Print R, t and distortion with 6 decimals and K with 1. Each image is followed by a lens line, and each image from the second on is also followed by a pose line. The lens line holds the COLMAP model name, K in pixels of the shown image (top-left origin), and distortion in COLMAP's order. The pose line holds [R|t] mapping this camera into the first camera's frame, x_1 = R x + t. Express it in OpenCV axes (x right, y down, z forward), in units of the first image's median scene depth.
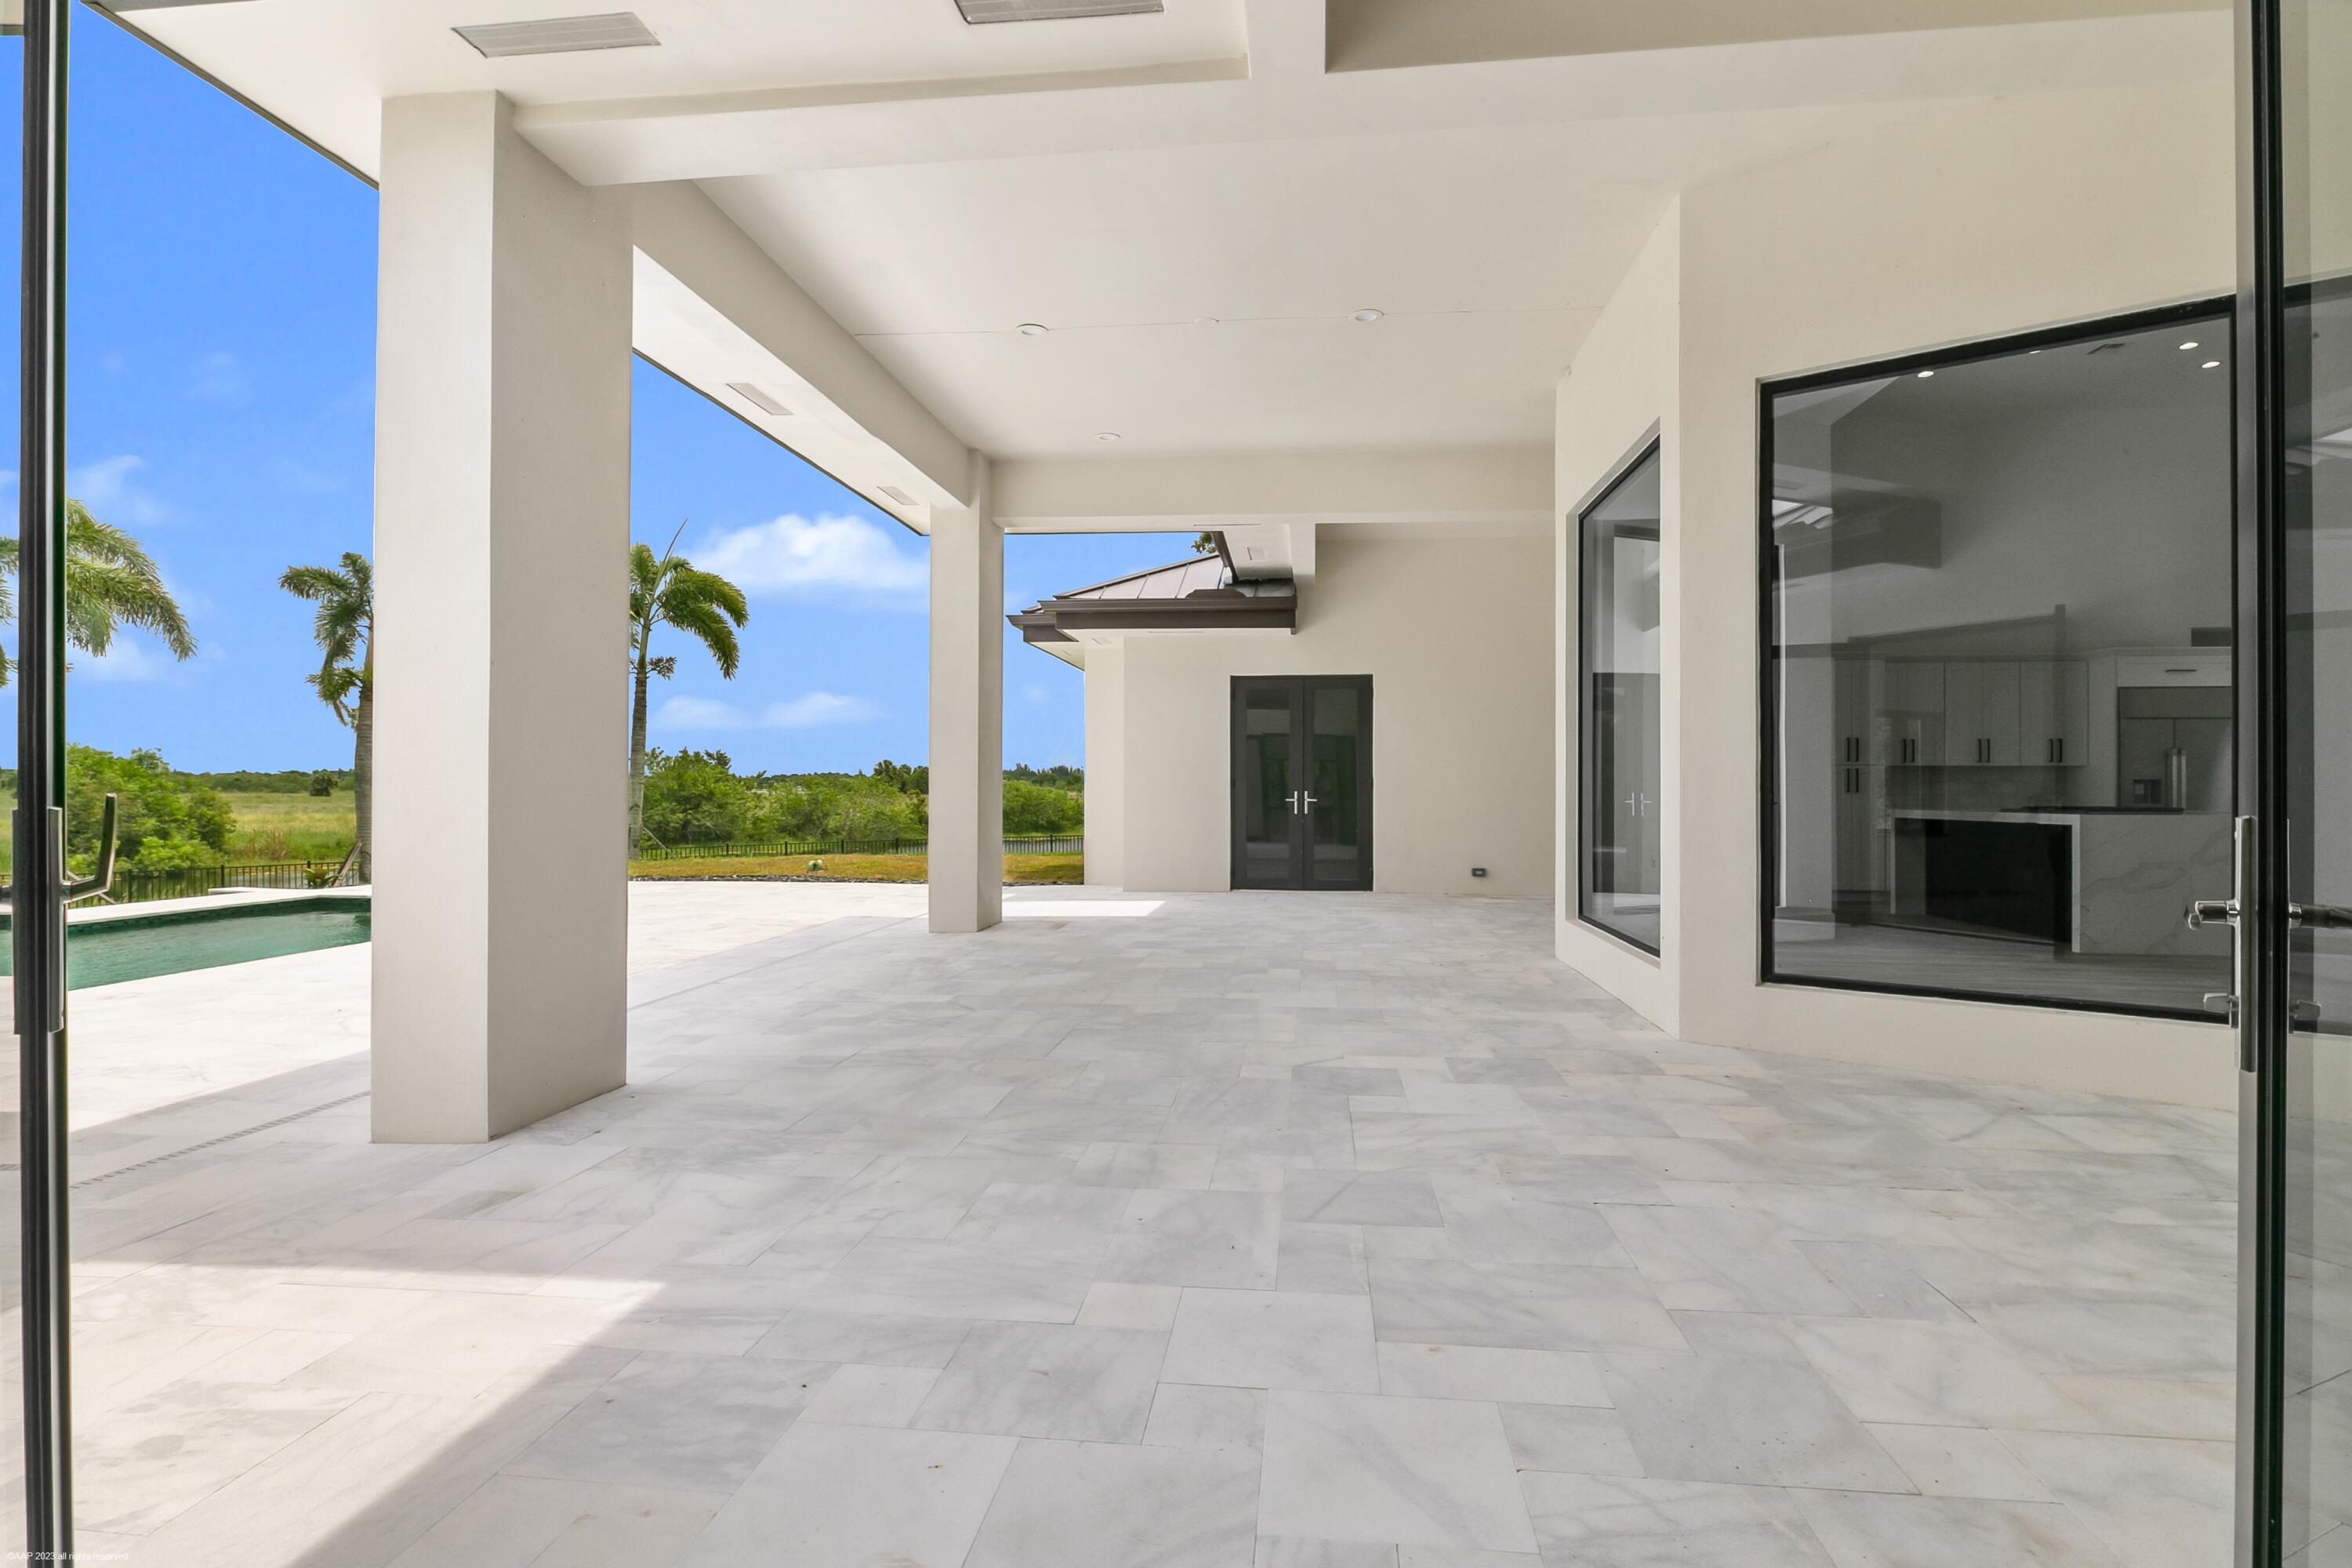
lens RADIAL K [[1099.6, 0, 1176.0], [0, 1099.6, 784.0], [0, 0, 1]] dist [0.011094, -0.000490]
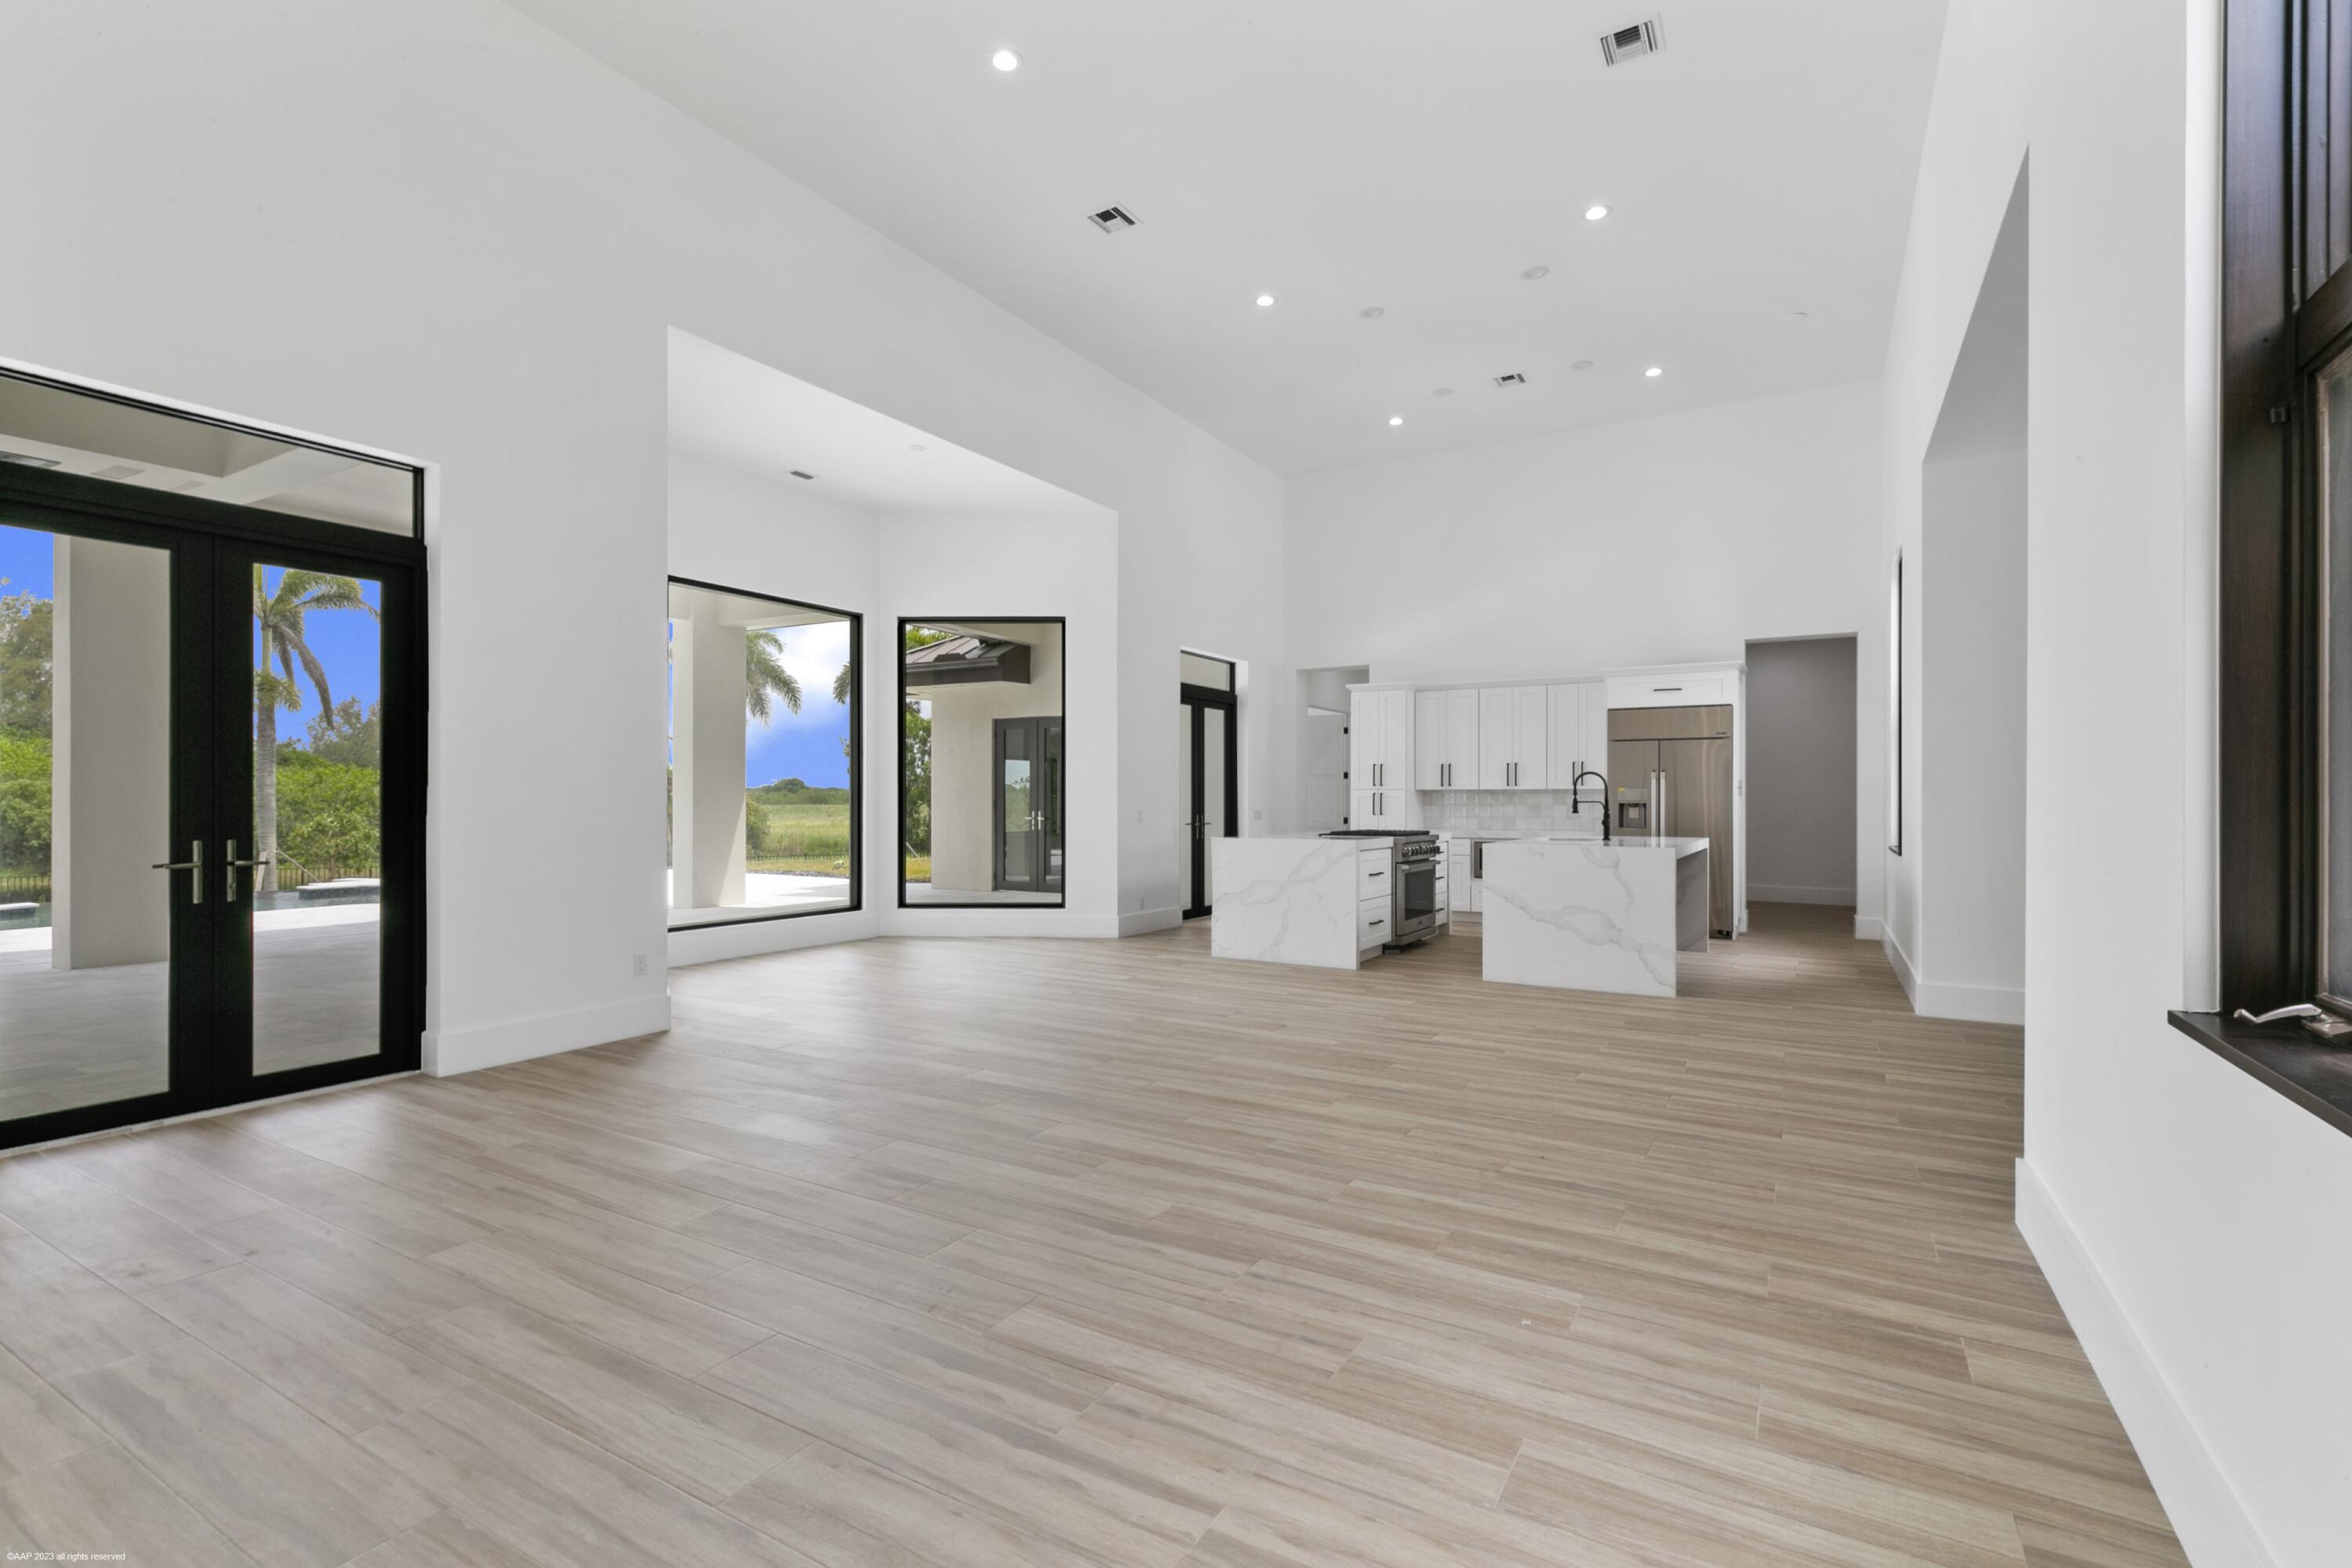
lens RADIAL K [[1078.2, 0, 1176.0], [0, 1078.2, 784.0], [0, 0, 1]] dist [0.000268, -0.000013]
pose [[0.915830, -0.009841, -0.401445, 0.854154], [0.006093, 0.999925, -0.010613, -0.012295], [0.401520, 0.007274, 0.915822, -0.041922]]
